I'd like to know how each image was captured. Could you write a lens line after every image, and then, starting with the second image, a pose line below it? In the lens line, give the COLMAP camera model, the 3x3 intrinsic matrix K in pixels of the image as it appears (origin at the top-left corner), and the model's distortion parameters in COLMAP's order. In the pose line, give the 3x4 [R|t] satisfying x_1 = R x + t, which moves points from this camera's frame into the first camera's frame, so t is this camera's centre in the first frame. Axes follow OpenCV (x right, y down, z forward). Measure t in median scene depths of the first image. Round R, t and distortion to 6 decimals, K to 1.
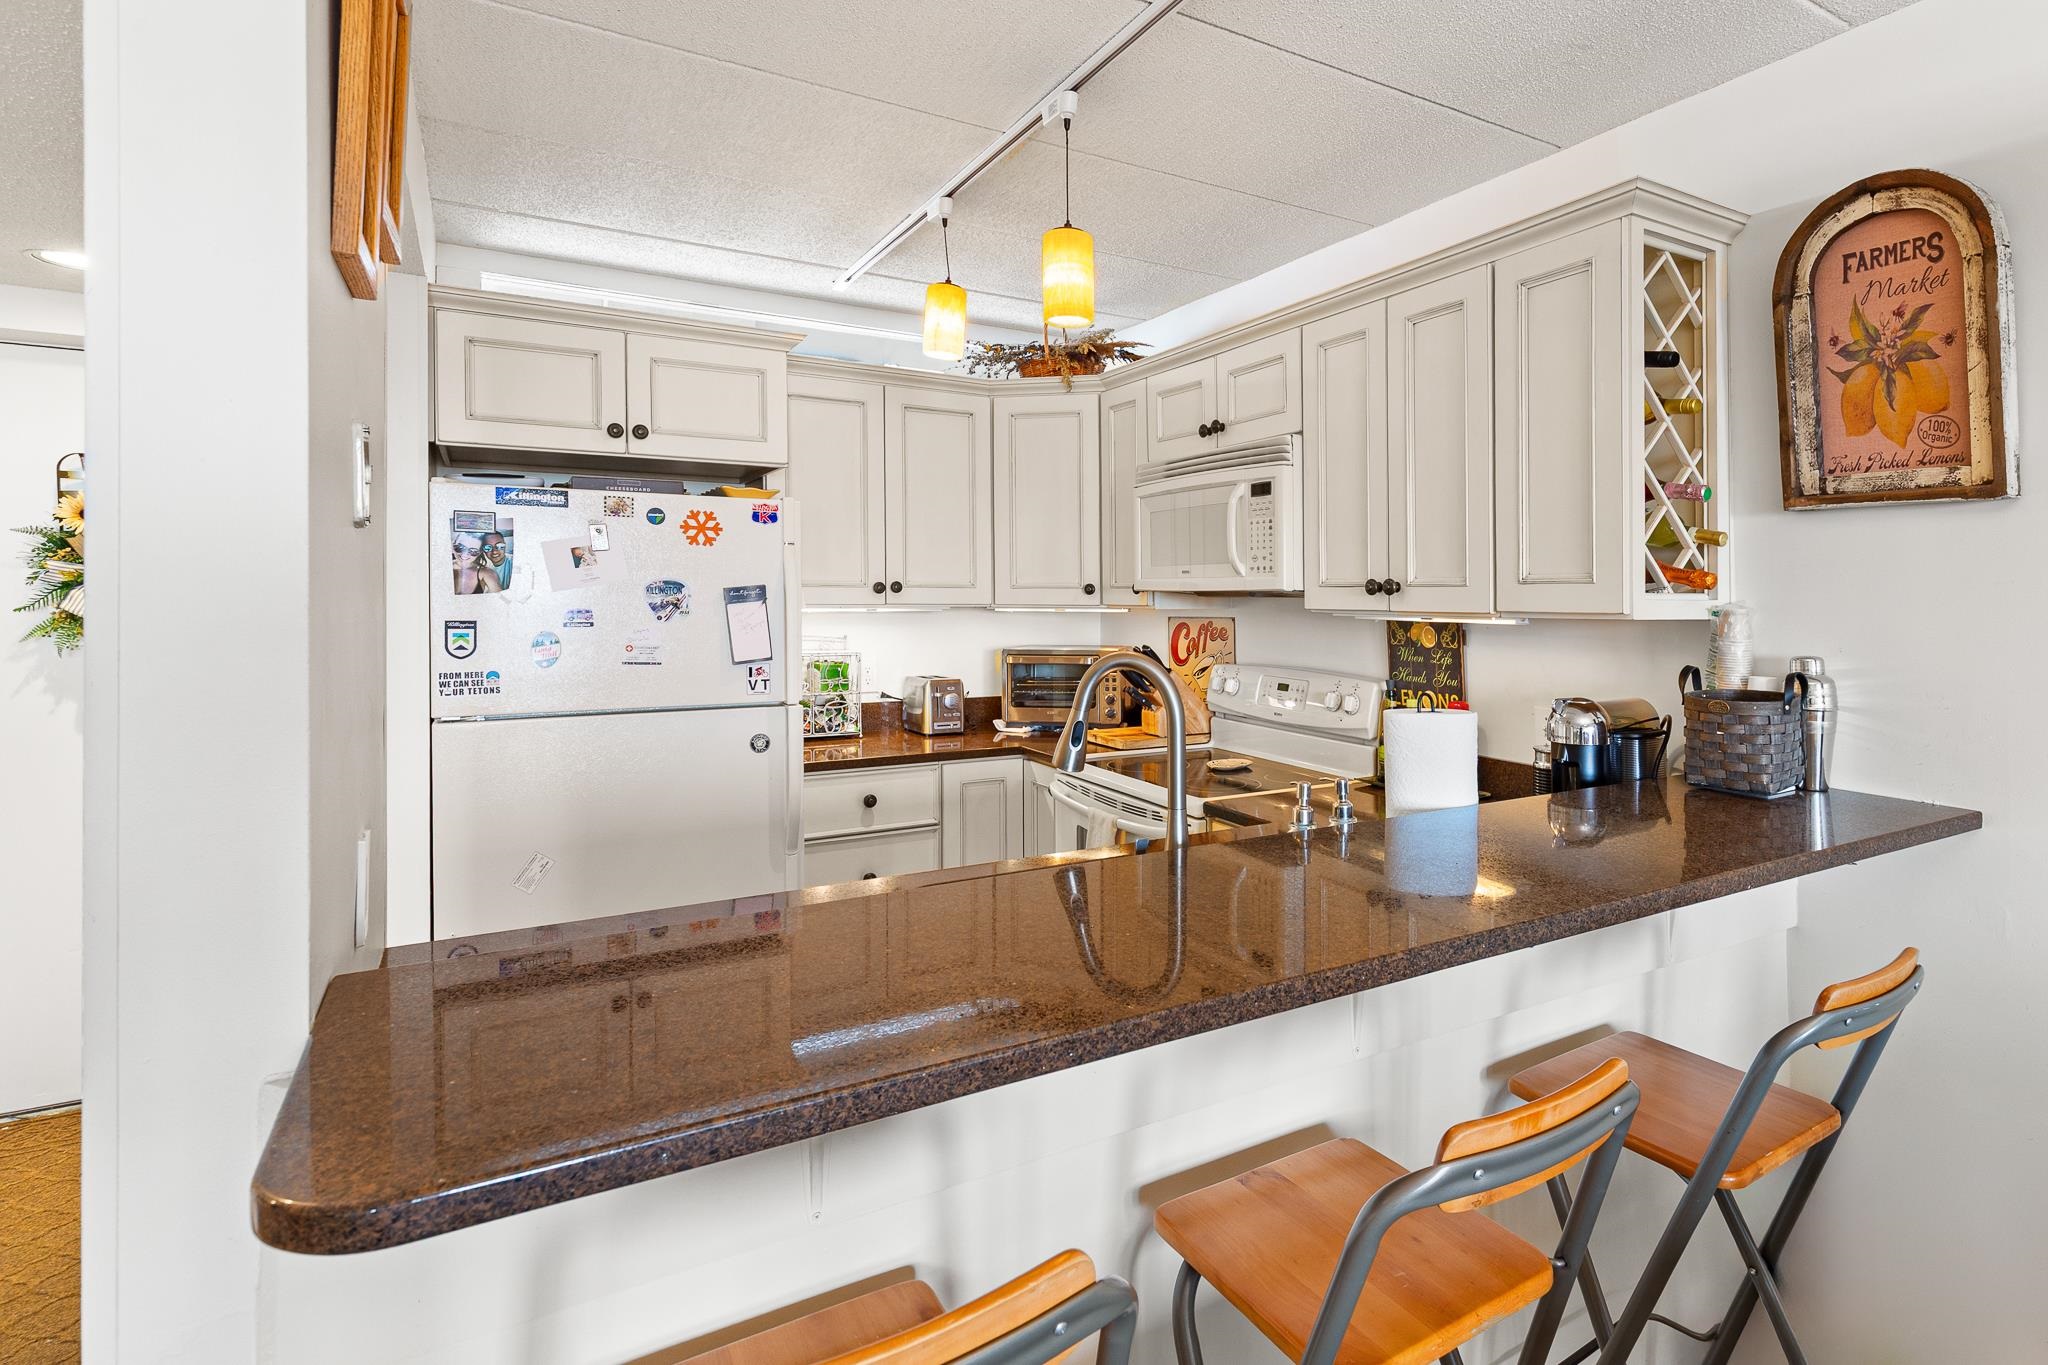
lens RADIAL K [[1055.2, 0, 1145.2], [0, 1055.2, 583.5], [0, 0, 1]] dist [0.001856, 0.000045]
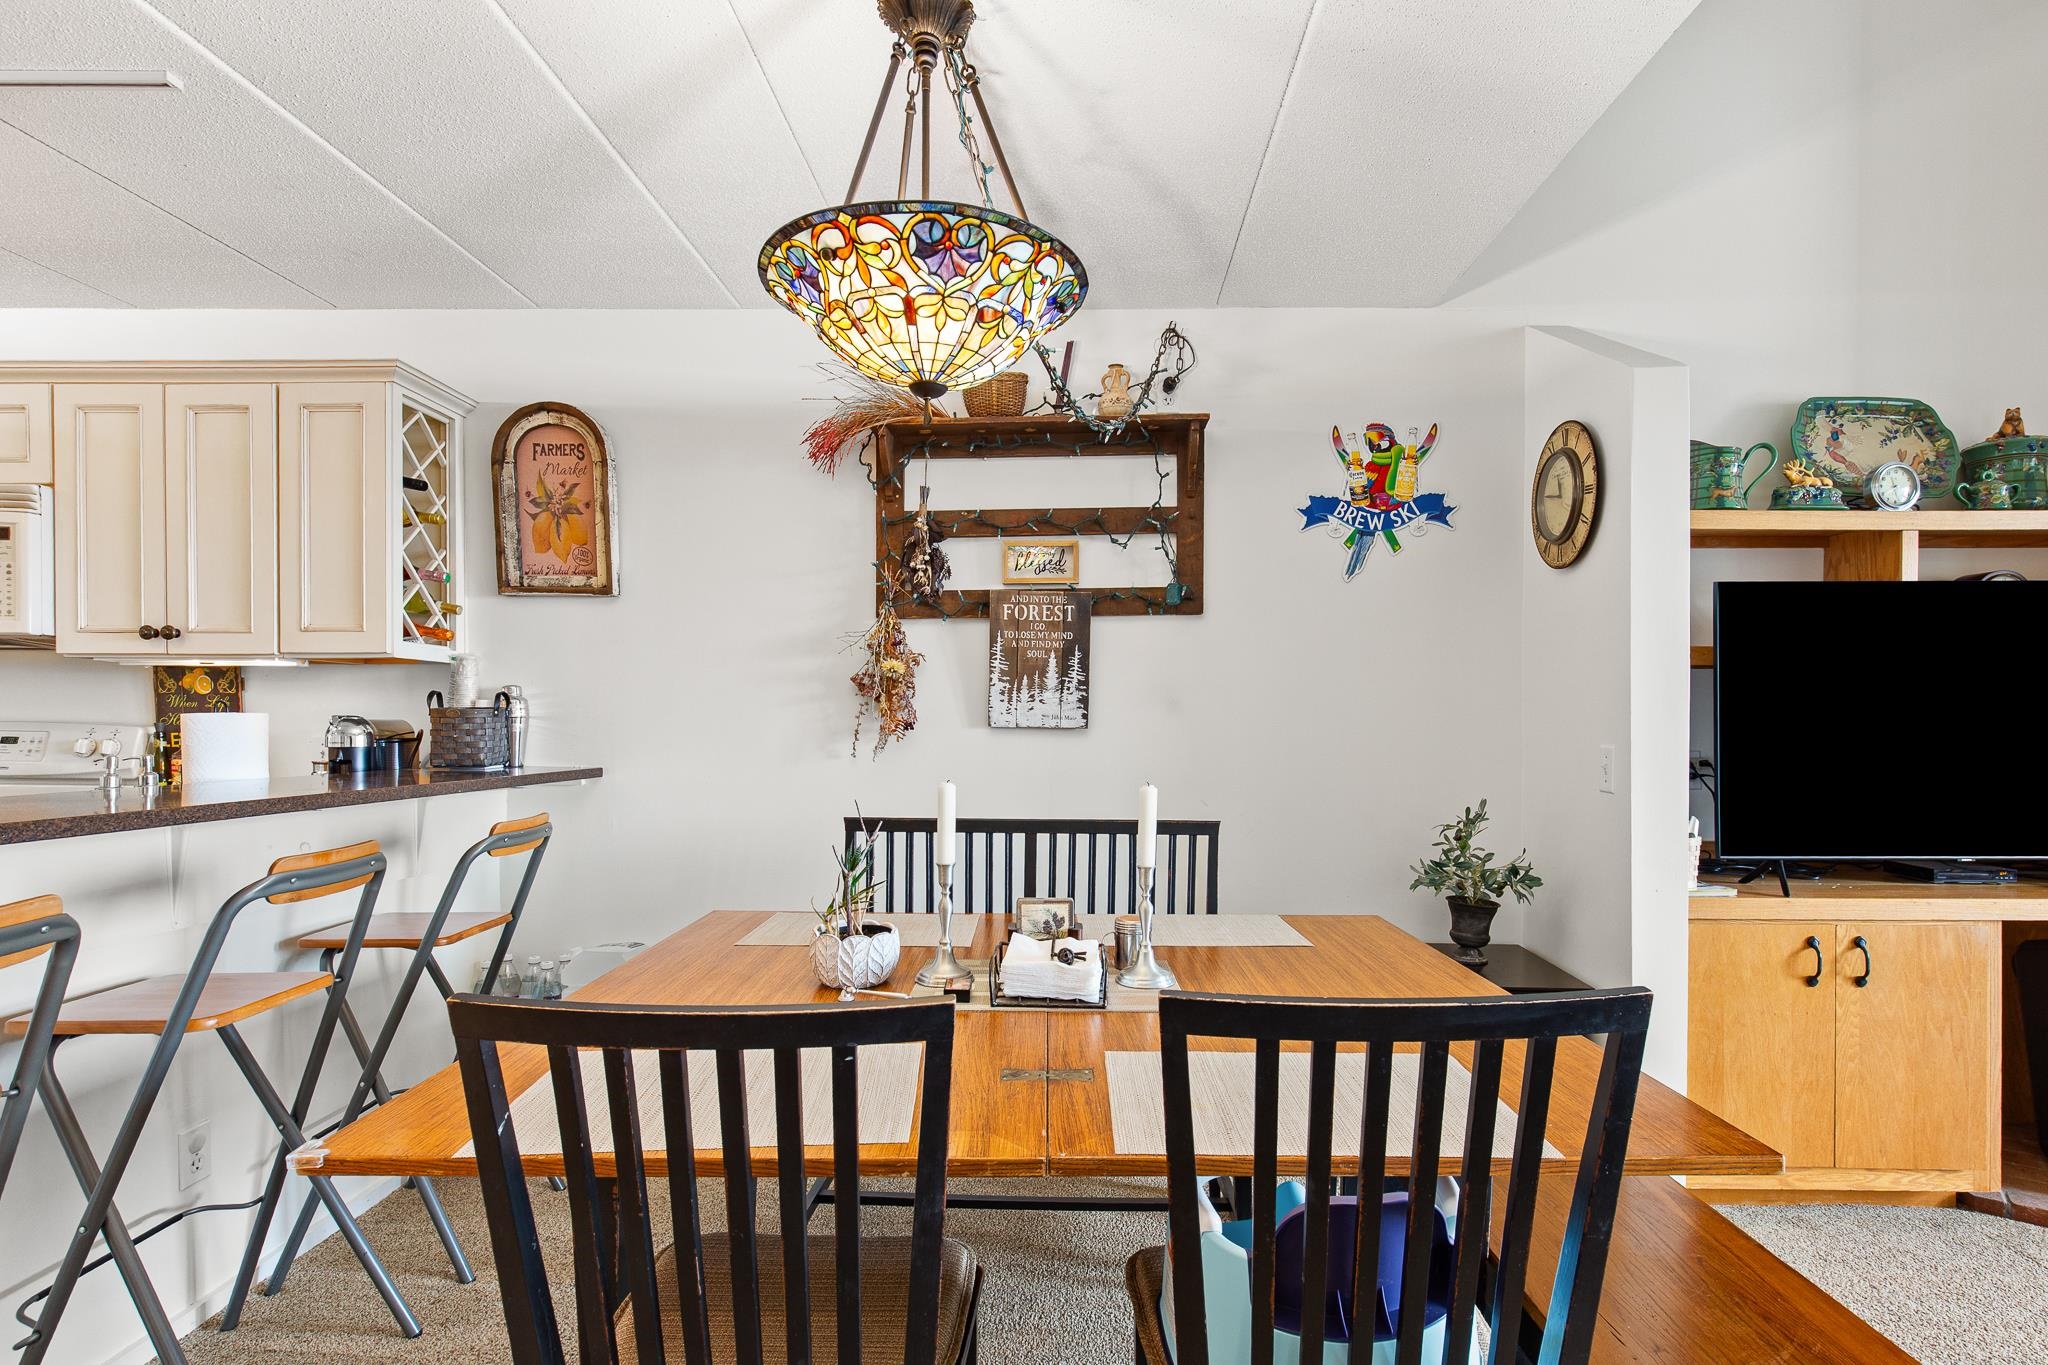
lens RADIAL K [[1006.1, 0, 1063.0], [0, 1006.1, 721.8], [0, 0, 1]] dist [0.007590, -0.002449]
pose [[0.536622, -0.000869, 0.843822, -0.210518], [-0.008933, 0.999938, 0.006711, 0.099441], [-0.843775, -0.011139, 0.536581, -0.509948]]
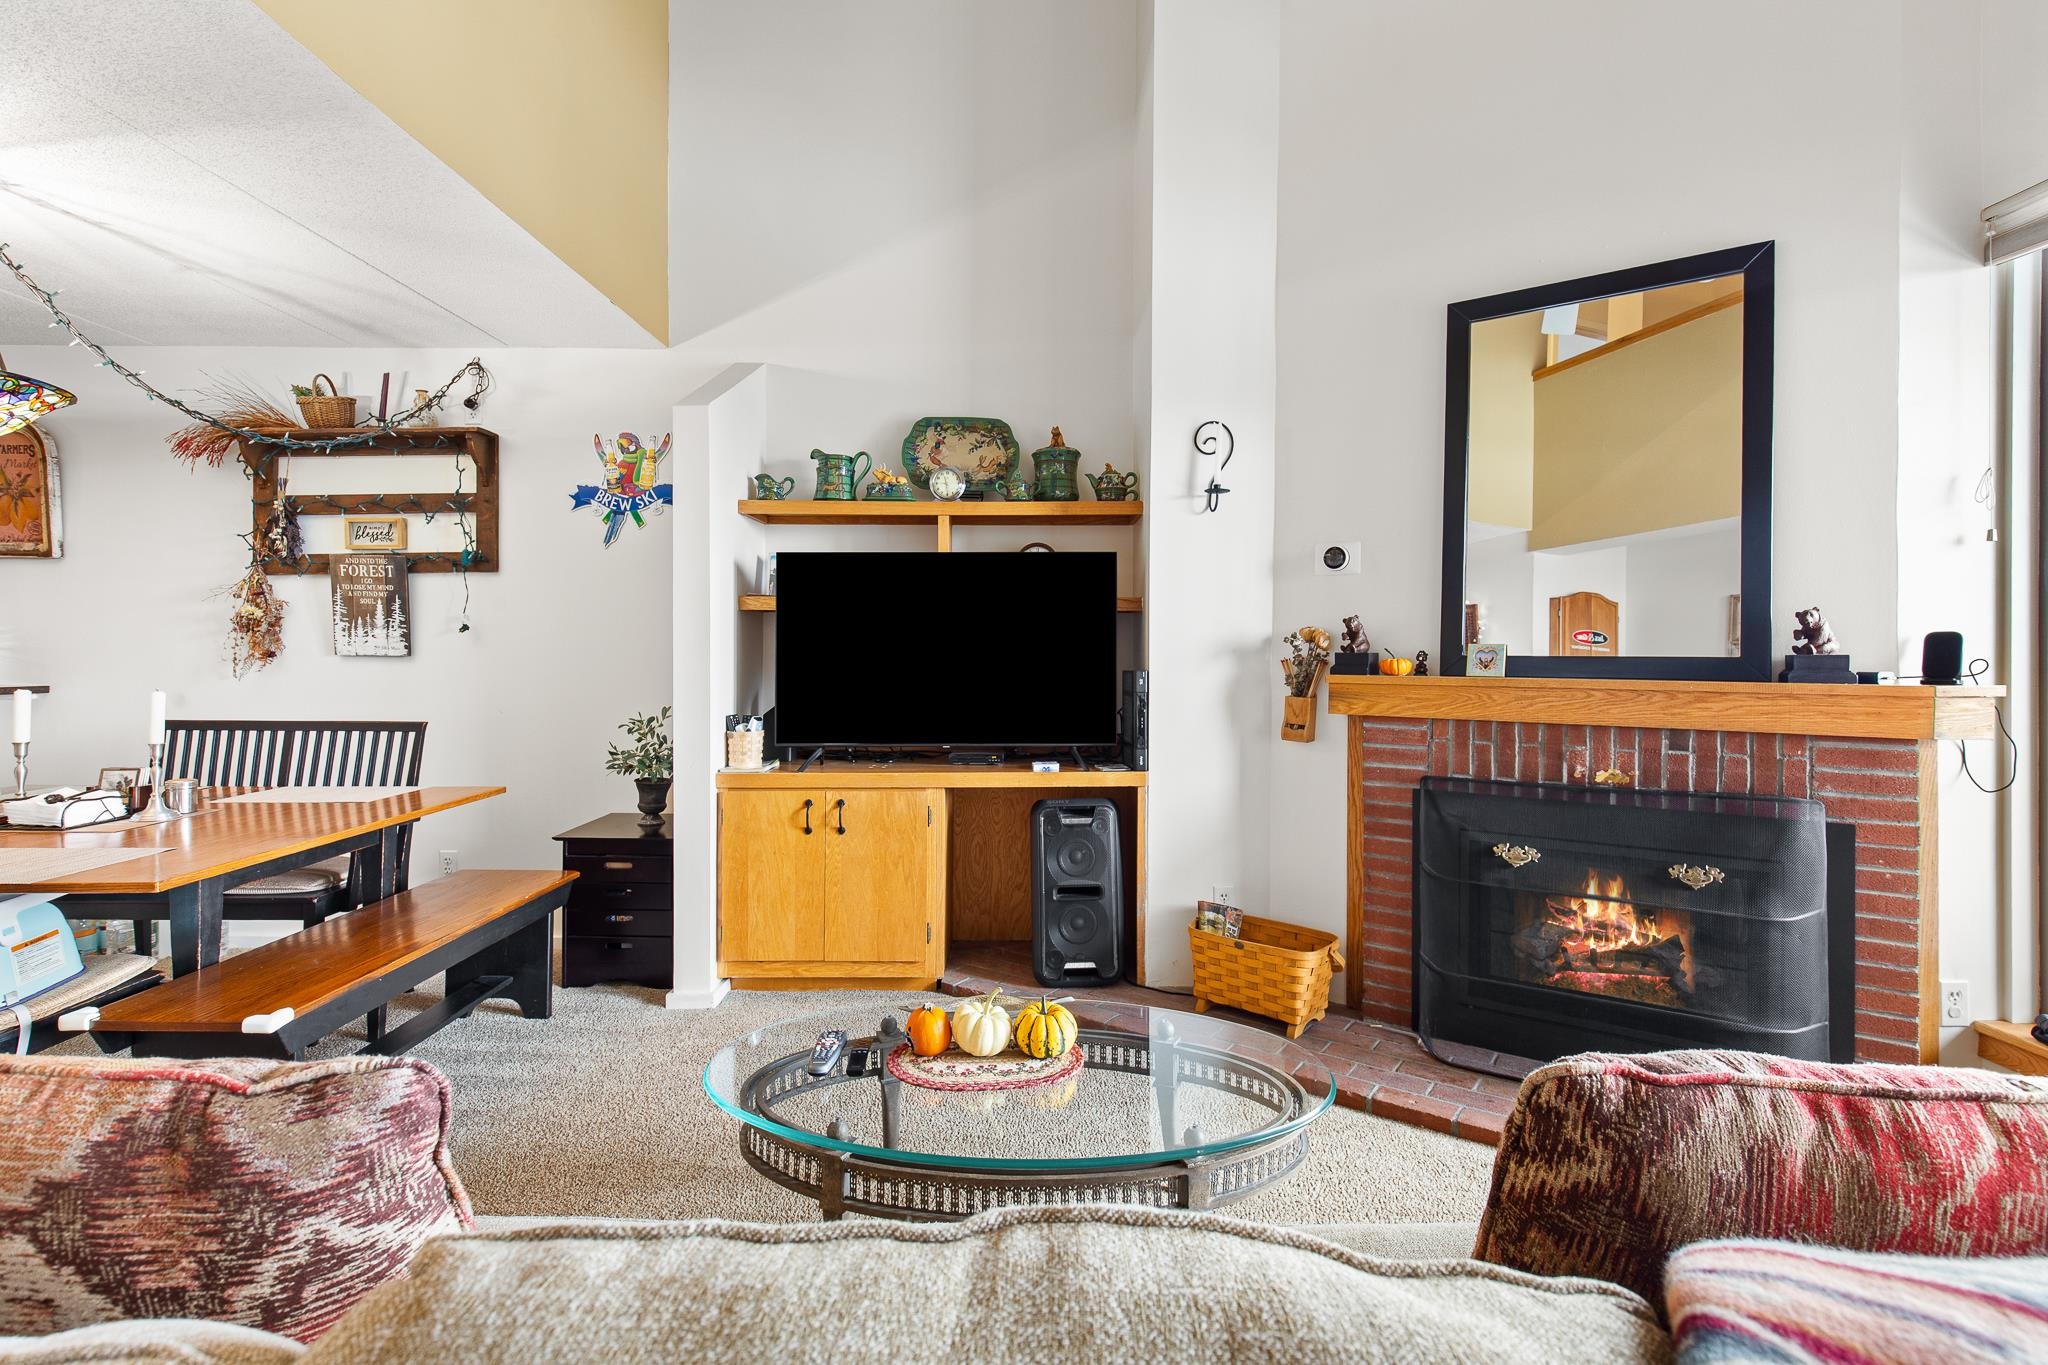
lens RADIAL K [[955.3, 0, 1057.2], [0, 955.3, 632.8], [0, 0, 1]] dist [0.000495, 0.000763]
pose [[0.520529, 0.008852, 0.853798, 0.093523], [-0.007909, 0.999953, -0.005545, 0.073982], [-0.853807, -0.003866, 0.520575, -1.811835]]
